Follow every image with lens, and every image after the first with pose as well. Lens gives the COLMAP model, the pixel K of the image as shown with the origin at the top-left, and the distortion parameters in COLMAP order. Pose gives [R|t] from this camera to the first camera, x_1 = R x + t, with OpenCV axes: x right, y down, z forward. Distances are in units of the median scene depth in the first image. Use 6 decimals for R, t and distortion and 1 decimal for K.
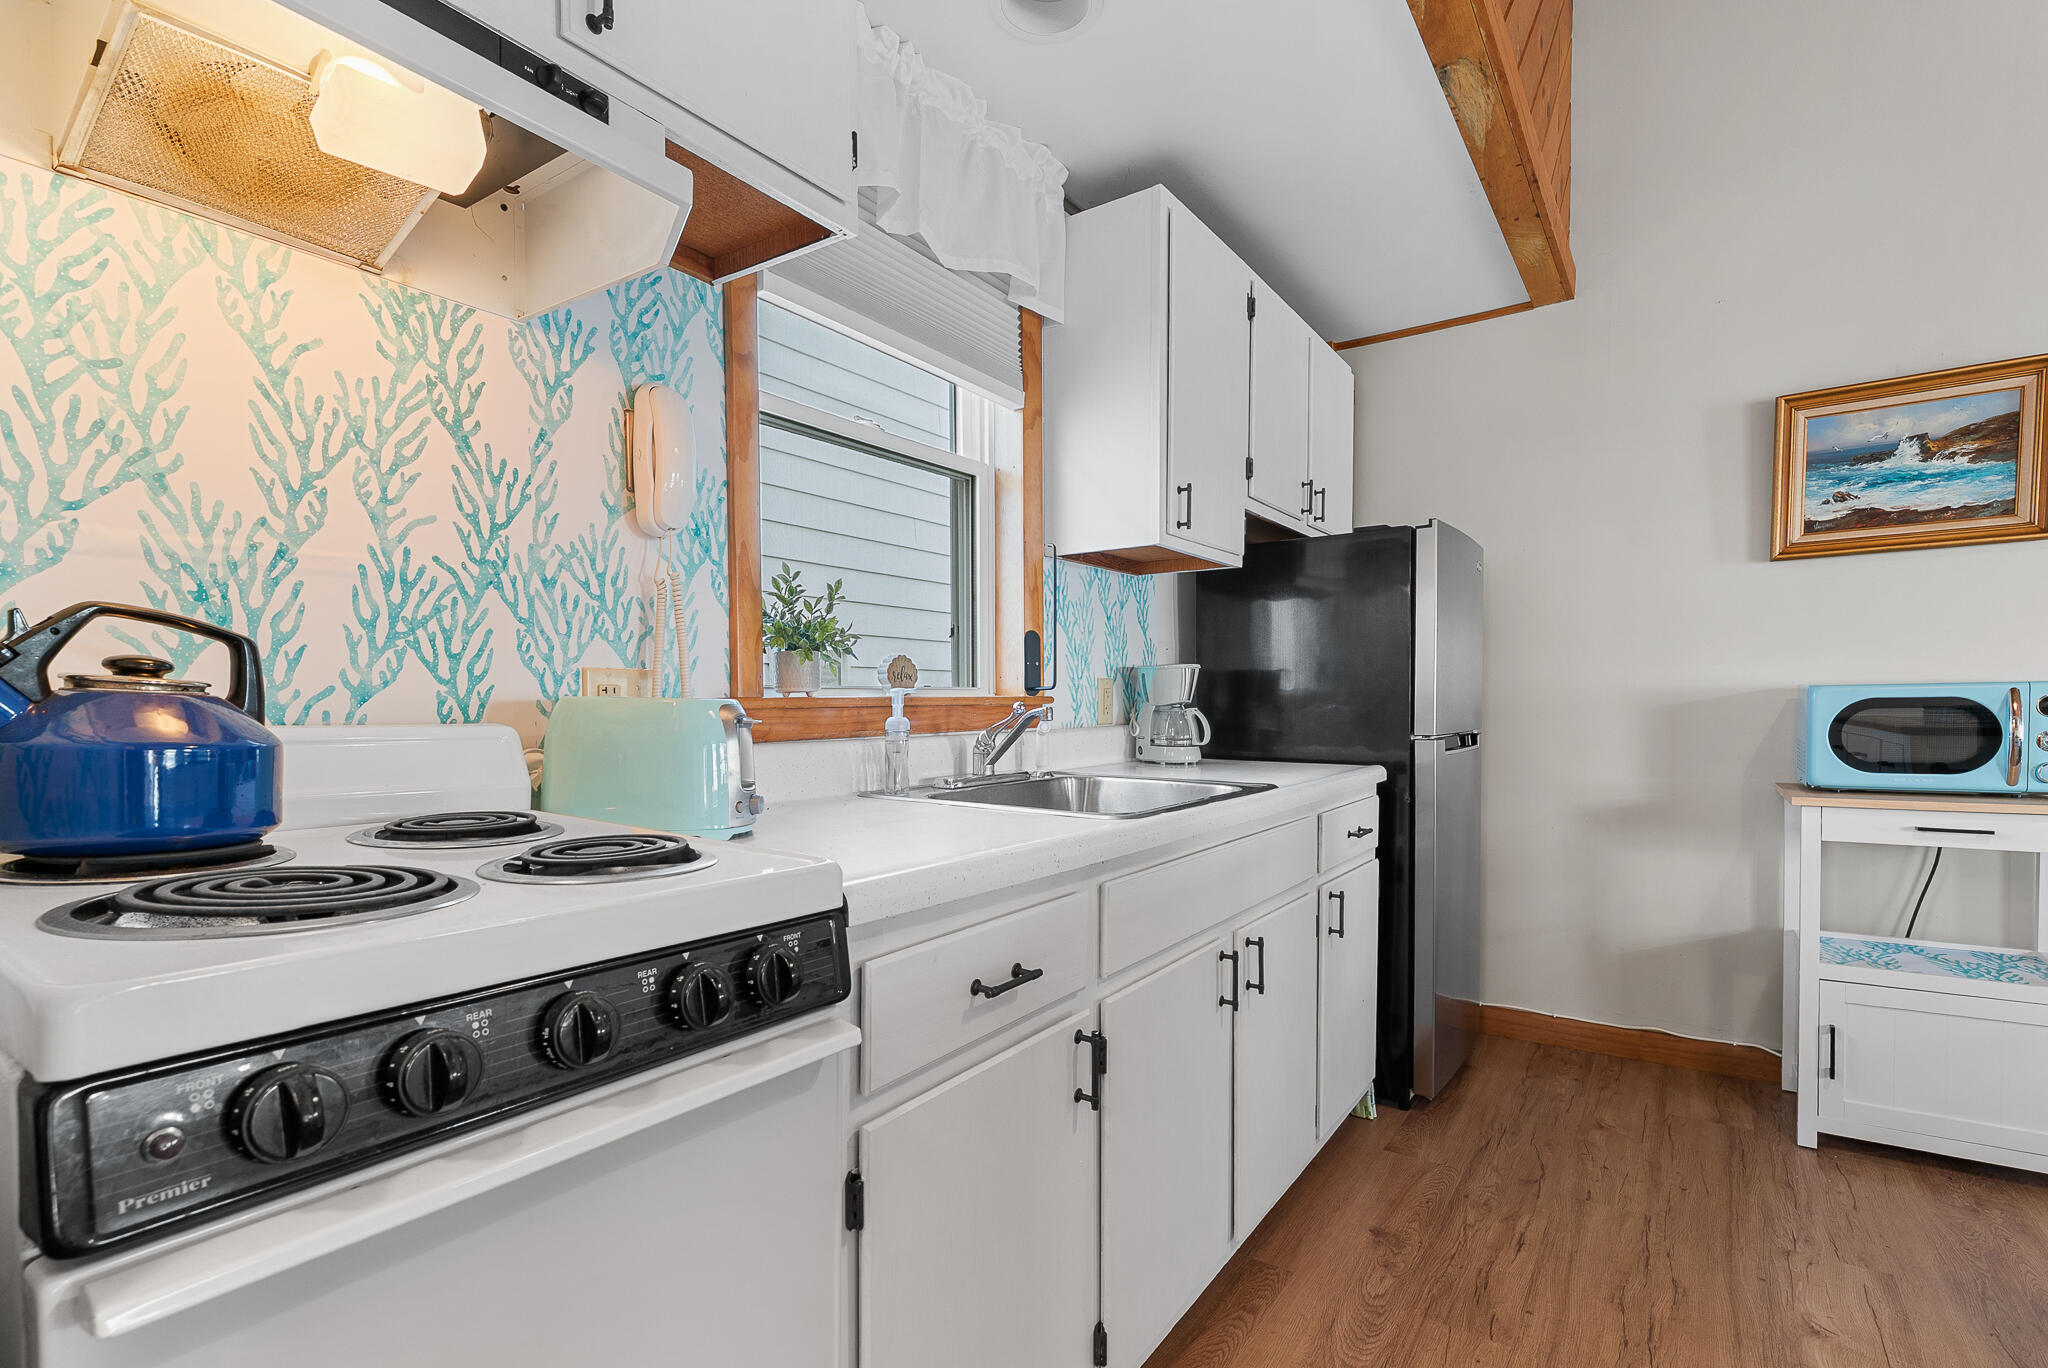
lens RADIAL K [[947.4, 0, 1025.5], [0, 947.4, 737.4], [0, 0, 1]] dist [-0.003507, -0.000848]
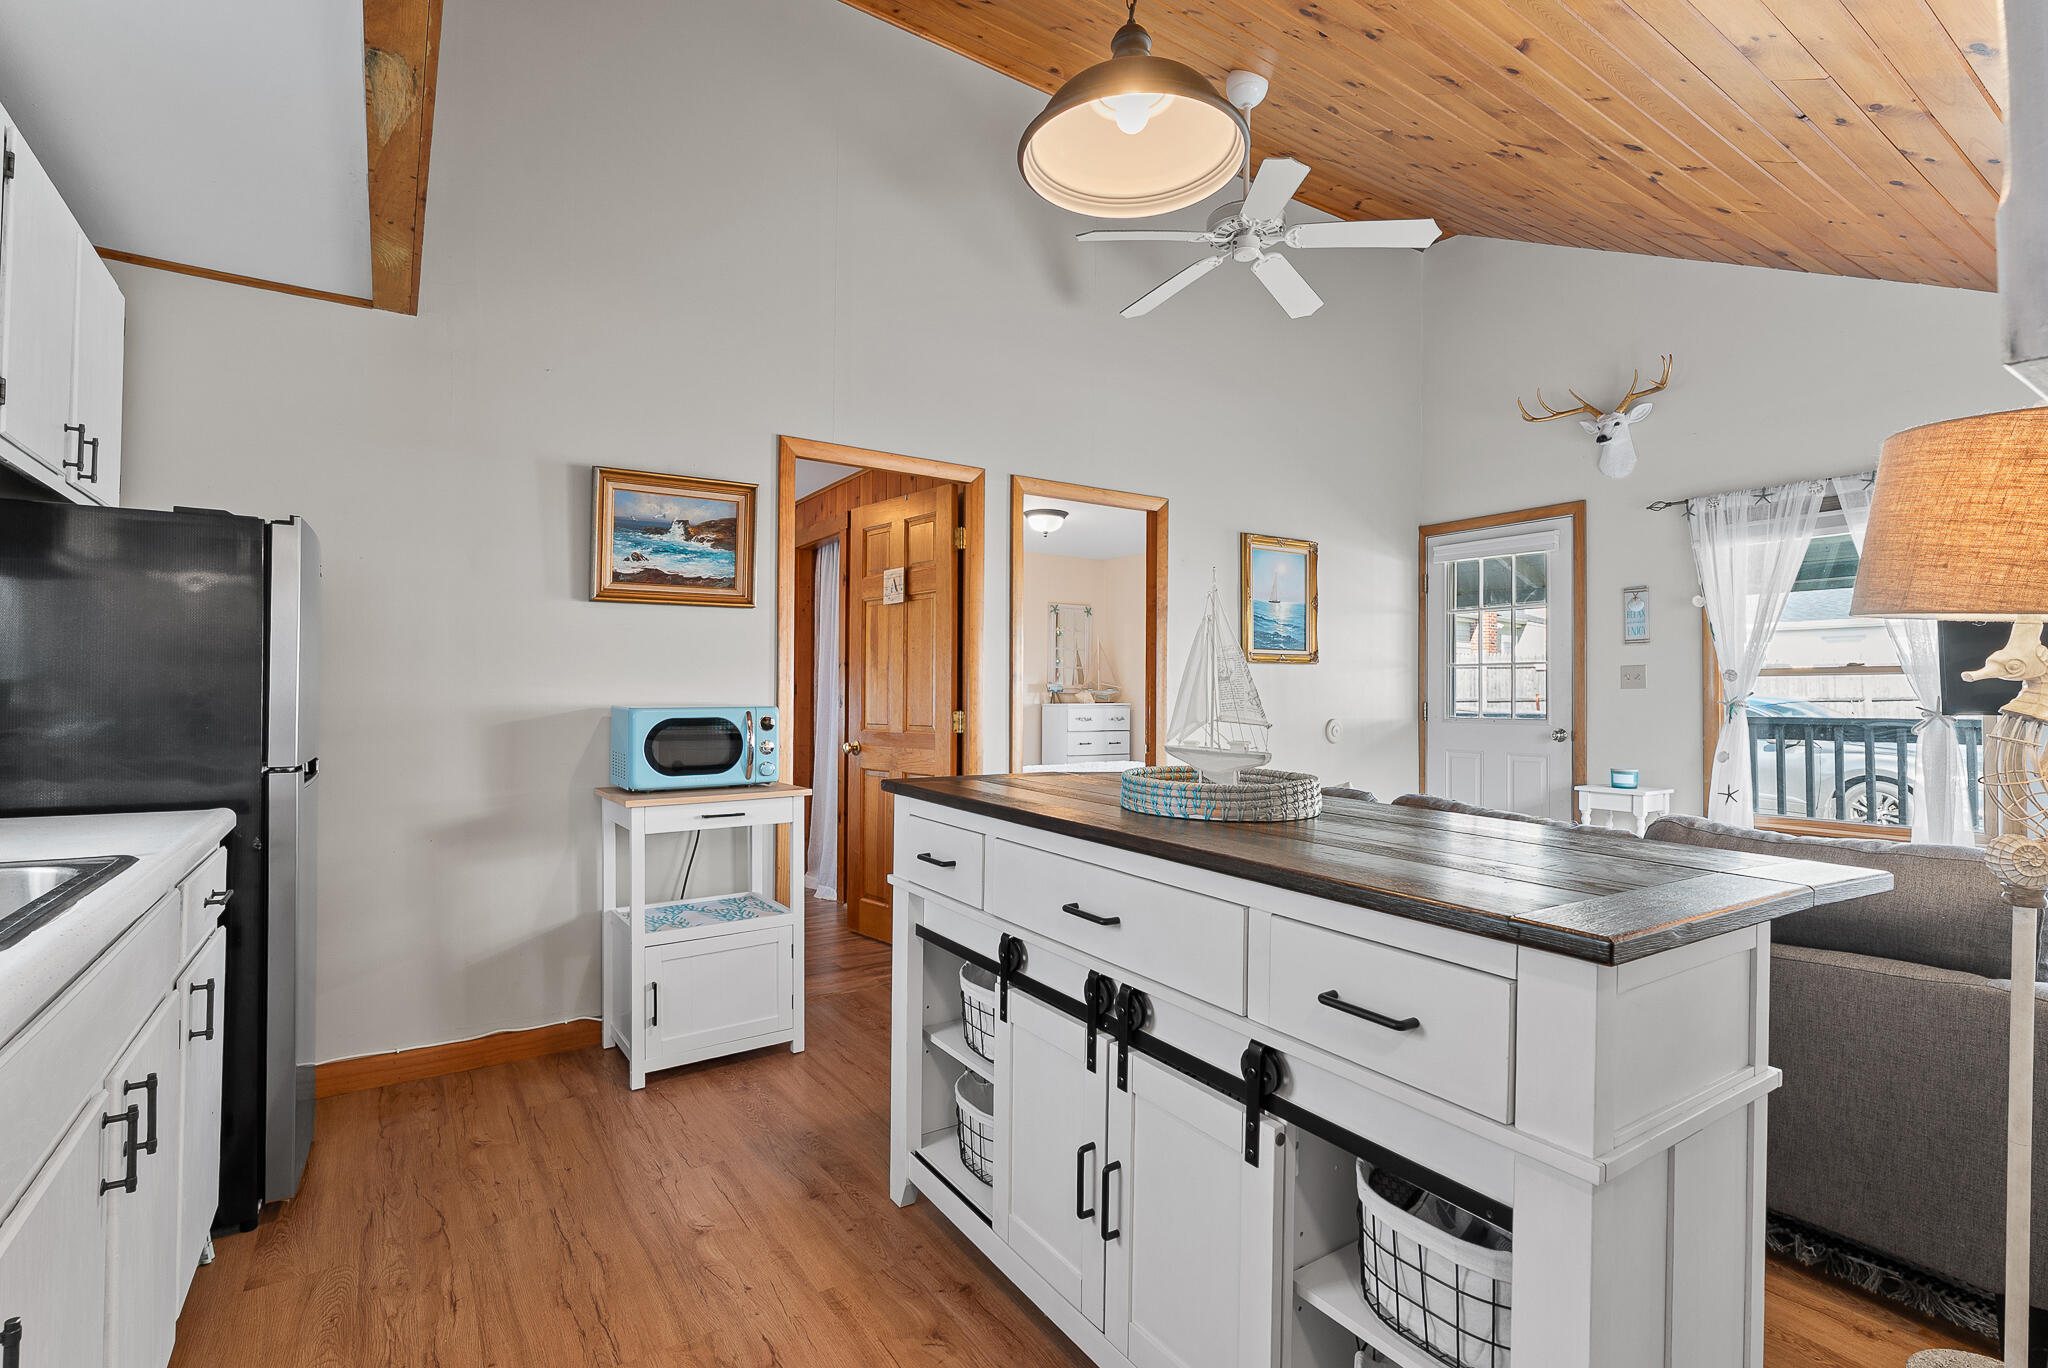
lens RADIAL K [[947.4, 0, 1017.5], [0, 947.4, 680.4], [0, 0, 1]] dist [-0.003507, -0.000848]
pose [[0.362899, 0.023710, 0.931527, -0.132393], [0.028548, 0.998924, -0.036547, -0.030628], [-0.931391, 0.039856, 0.361832, 0.078754]]
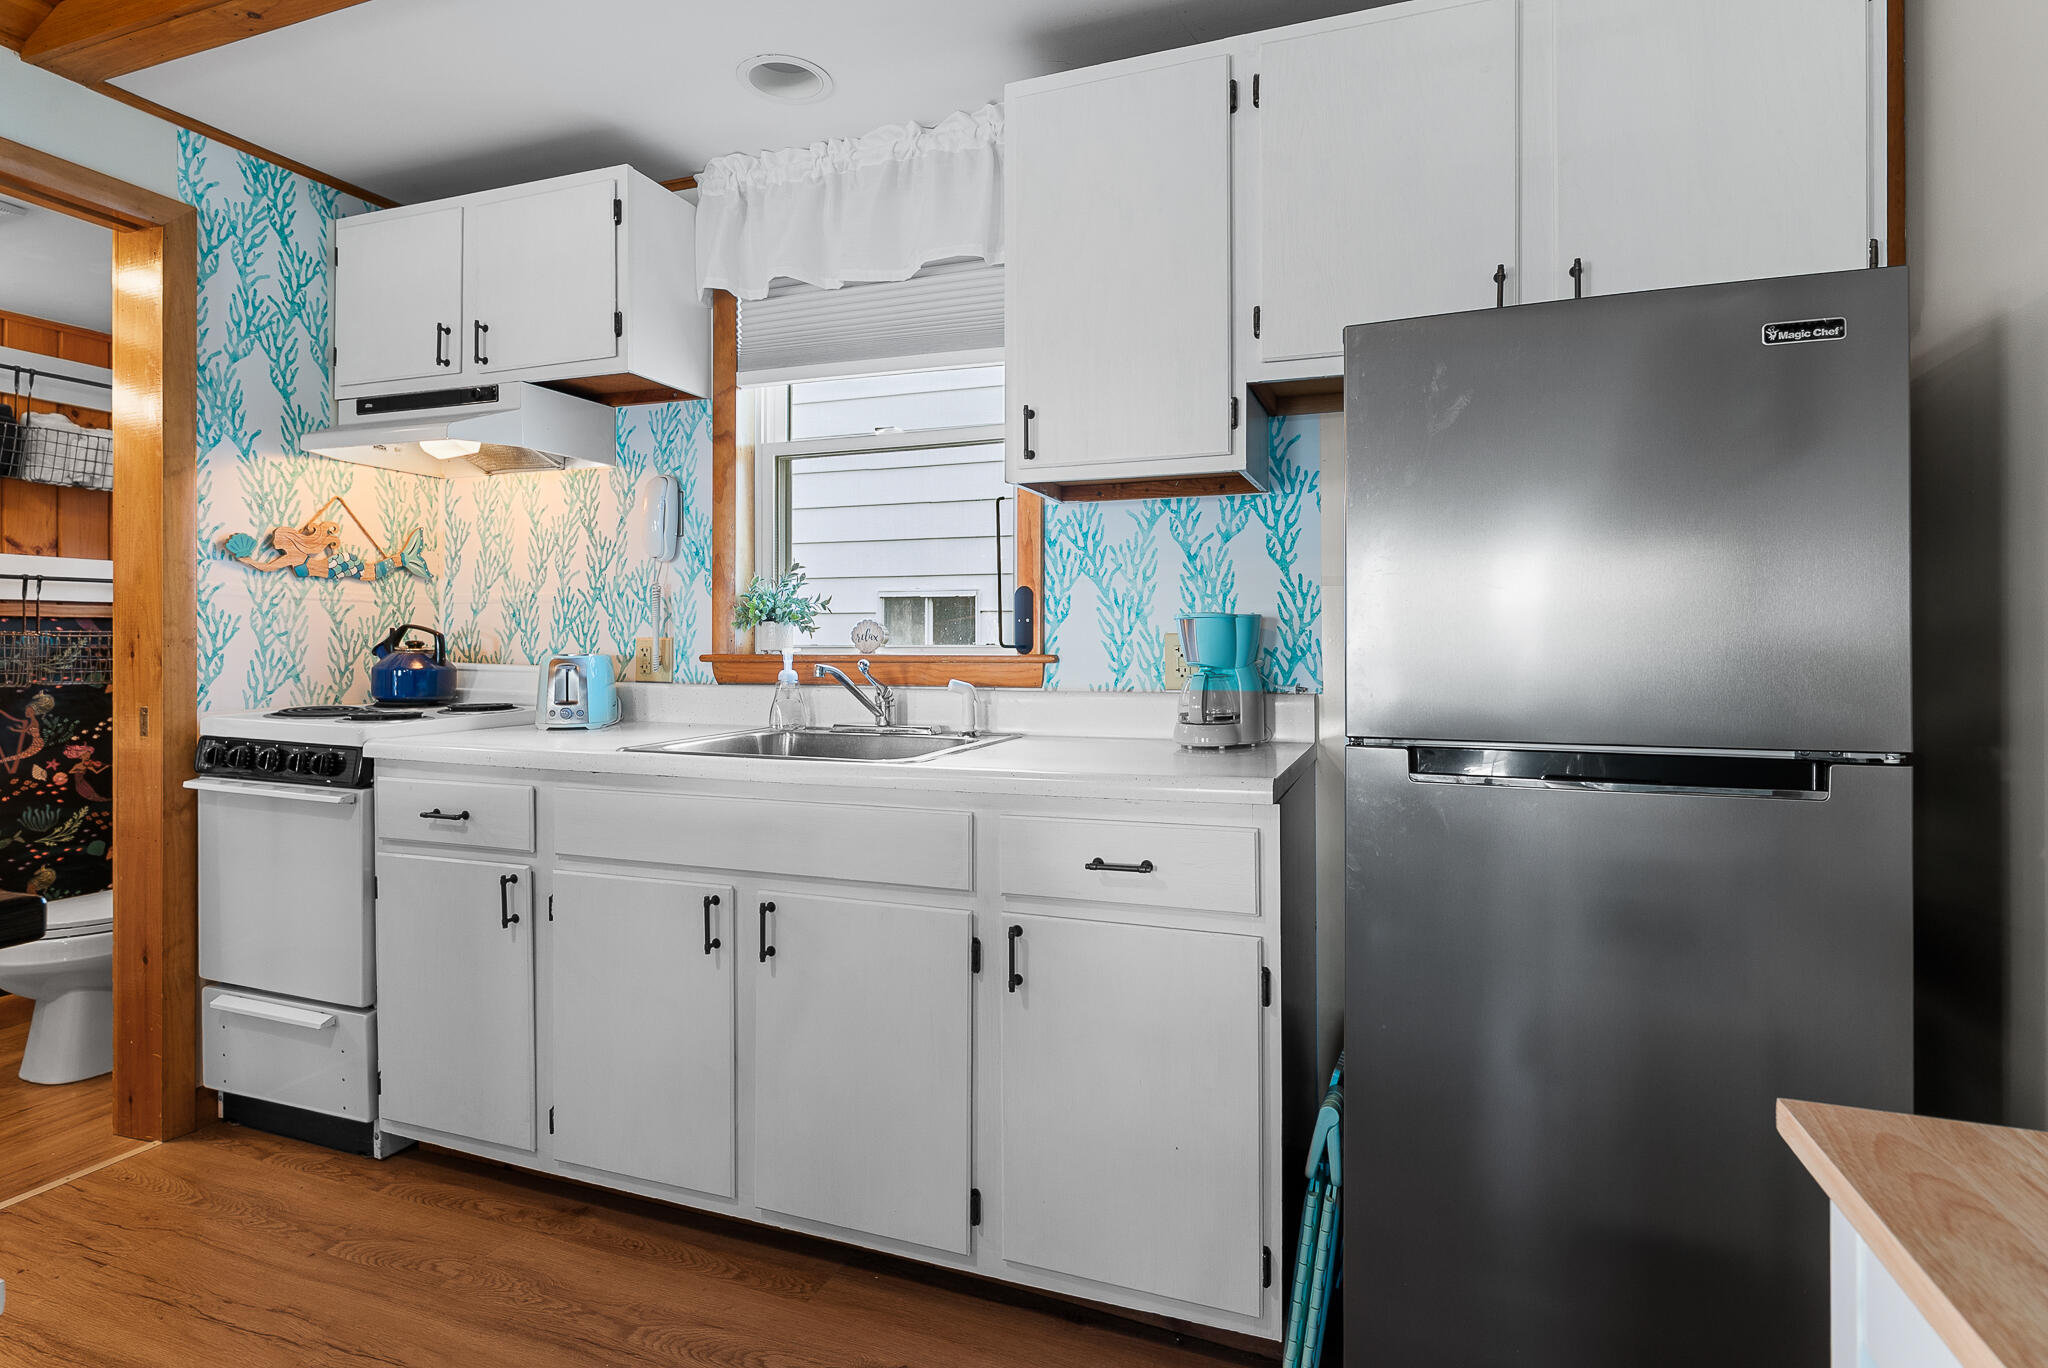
lens RADIAL K [[1035.5, 0, 1021.7], [0, 1035.5, 648.4], [0, 0, 1]] dist [0.001680, 0.000790]
pose [[0.251260, 0.004100, -0.967911, 0.958313], [-0.041044, 0.999137, -0.006422, -0.040128], [0.967049, 0.041340, 0.251211, 0.689008]]
